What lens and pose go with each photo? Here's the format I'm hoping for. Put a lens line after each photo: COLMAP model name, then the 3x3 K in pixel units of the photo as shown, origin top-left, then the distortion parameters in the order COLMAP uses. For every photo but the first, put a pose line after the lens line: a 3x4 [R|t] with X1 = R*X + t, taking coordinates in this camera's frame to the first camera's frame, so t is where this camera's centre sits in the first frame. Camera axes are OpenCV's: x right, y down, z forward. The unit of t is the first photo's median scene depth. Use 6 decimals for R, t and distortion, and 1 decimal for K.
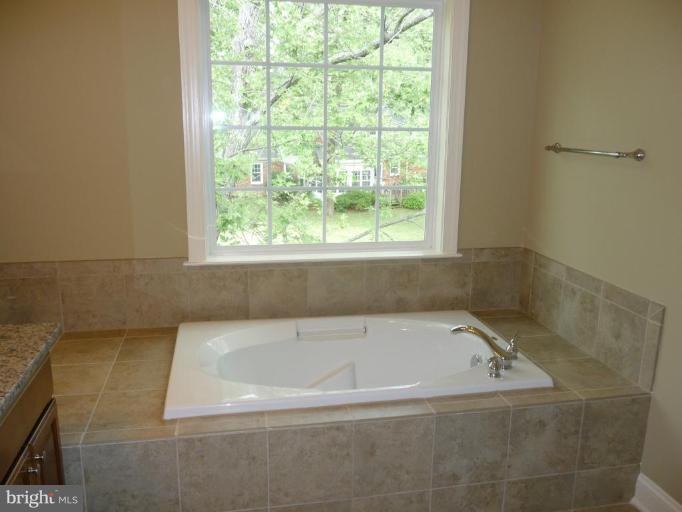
lens RADIAL K [[580.6, 0, 341.0], [0, 580.6, 256.0], [0, 0, 1]] dist [-0.016523, 0.002903]
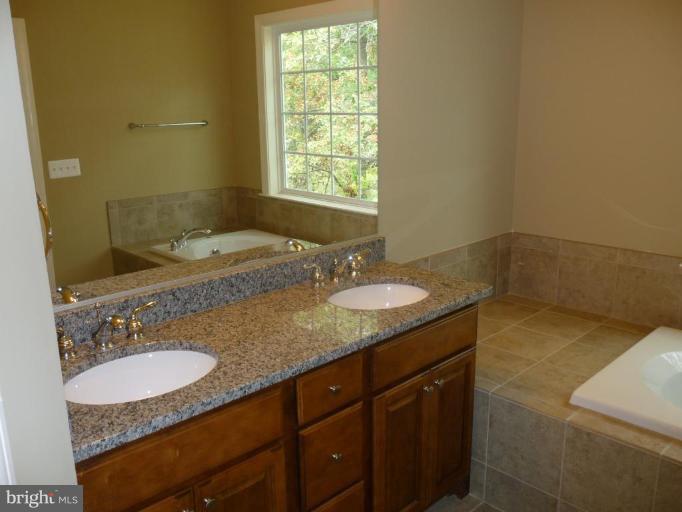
lens RADIAL K [[580.6, 0, 341.0], [0, 580.6, 256.0], [0, 0, 1]] dist [-0.016523, 0.002903]
pose [[0.553657, 0.183617, -0.812249, 0.225213], [-0.161684, 0.980529, 0.111449, -0.019153], [0.816898, 0.069624, 0.572565, 0.057778]]
